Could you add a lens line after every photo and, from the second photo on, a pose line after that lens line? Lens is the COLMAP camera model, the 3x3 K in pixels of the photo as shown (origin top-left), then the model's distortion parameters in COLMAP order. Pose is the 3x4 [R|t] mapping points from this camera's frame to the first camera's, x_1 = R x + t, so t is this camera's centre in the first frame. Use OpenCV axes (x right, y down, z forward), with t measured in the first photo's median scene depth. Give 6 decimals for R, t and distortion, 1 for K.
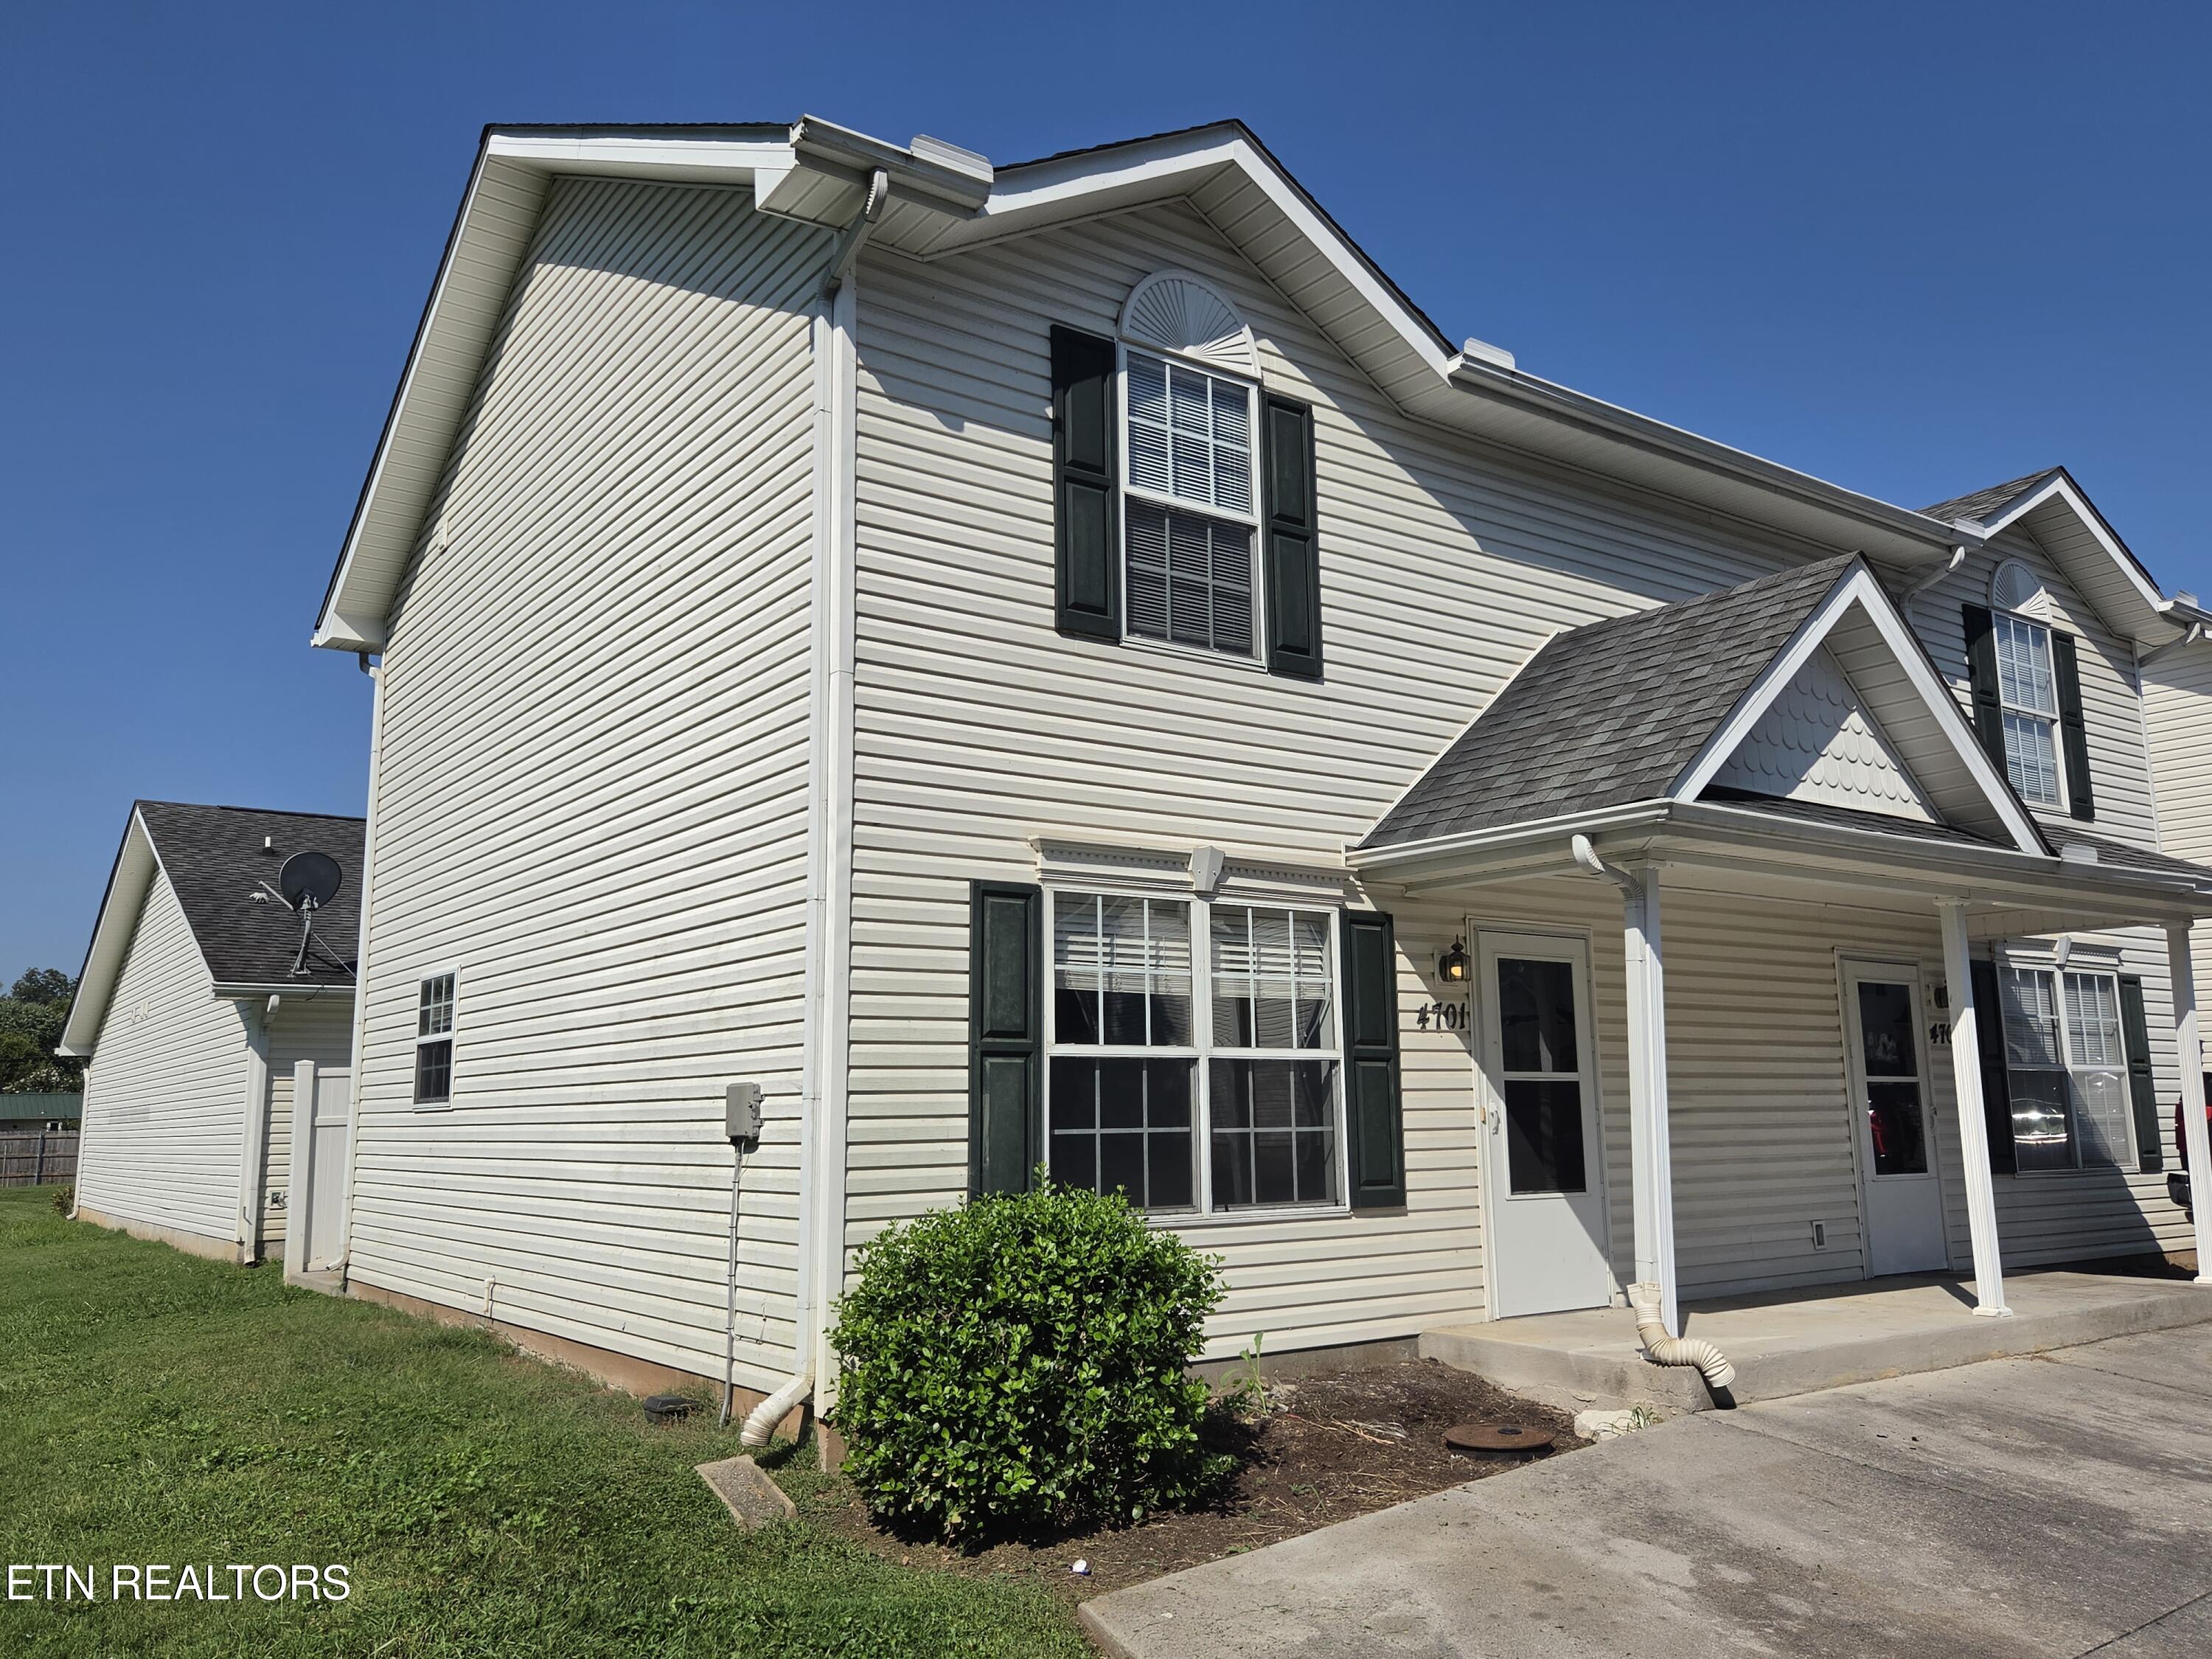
lens RADIAL K [[1686.6, 0, 1106.0], [0, 1686.6, 829.5], [0, 0, 1]] dist [0.077813, 0.002096]
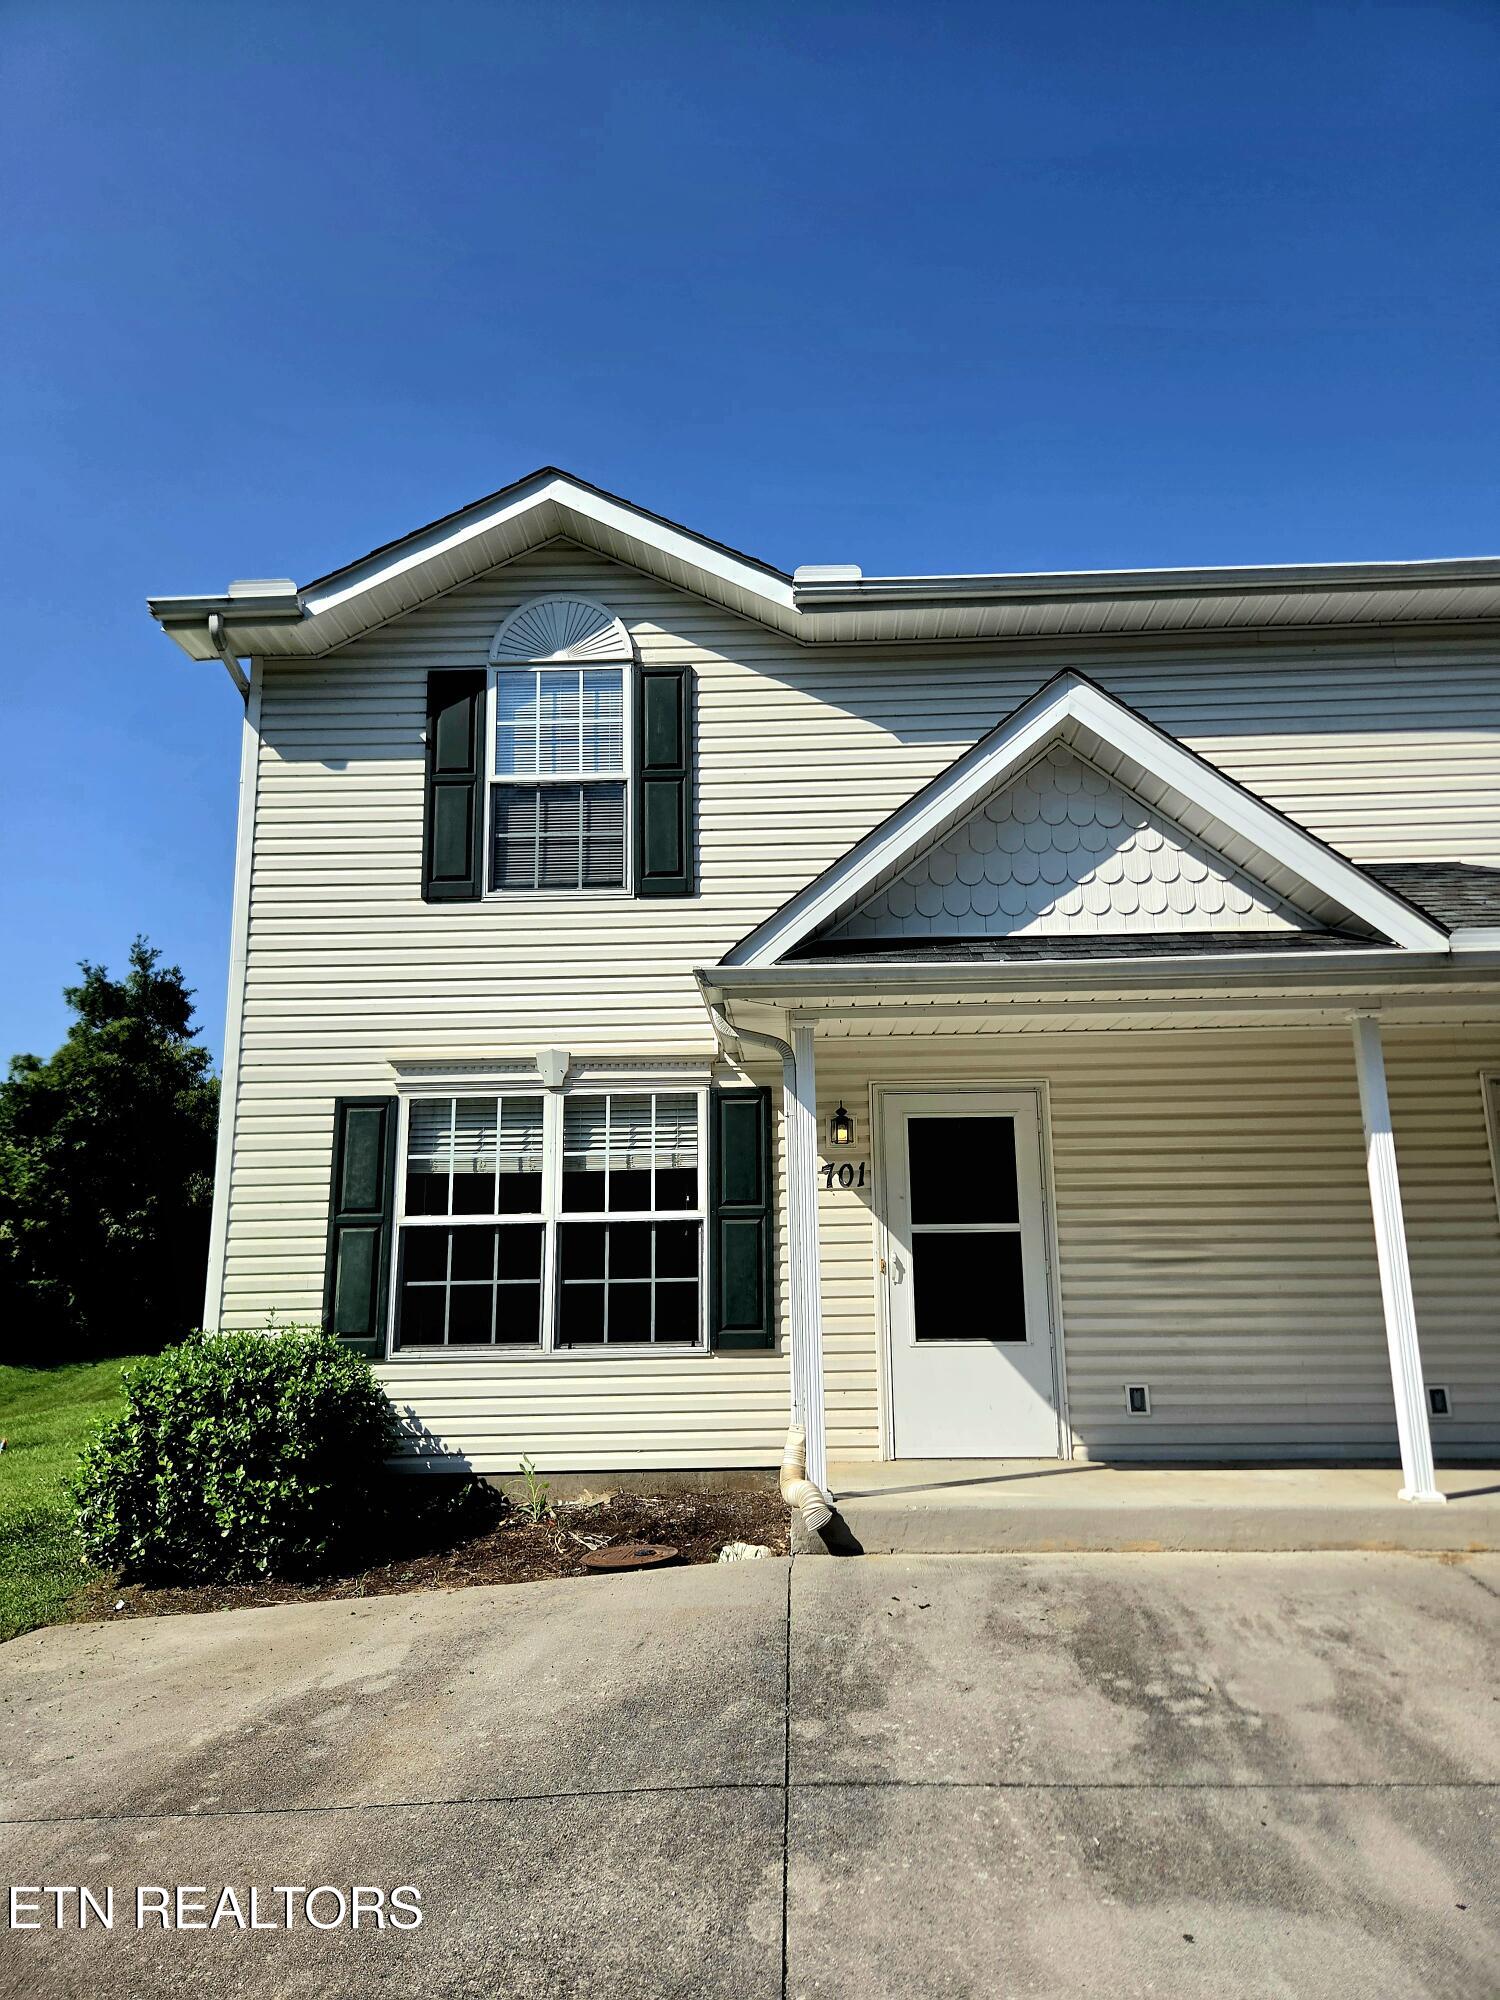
lens RADIAL K [[1288.5, 0, 752.9], [0, 1288.5, 1013.9], [0, 0, 1]] dist [0.065661, -0.001120]
pose [[0.797711, -0.121268, -0.590721, 0.708426], [0.106847, 0.992496, -0.059460, 0.053505], [0.593498, -0.015685, 0.804682, 0.316626]]
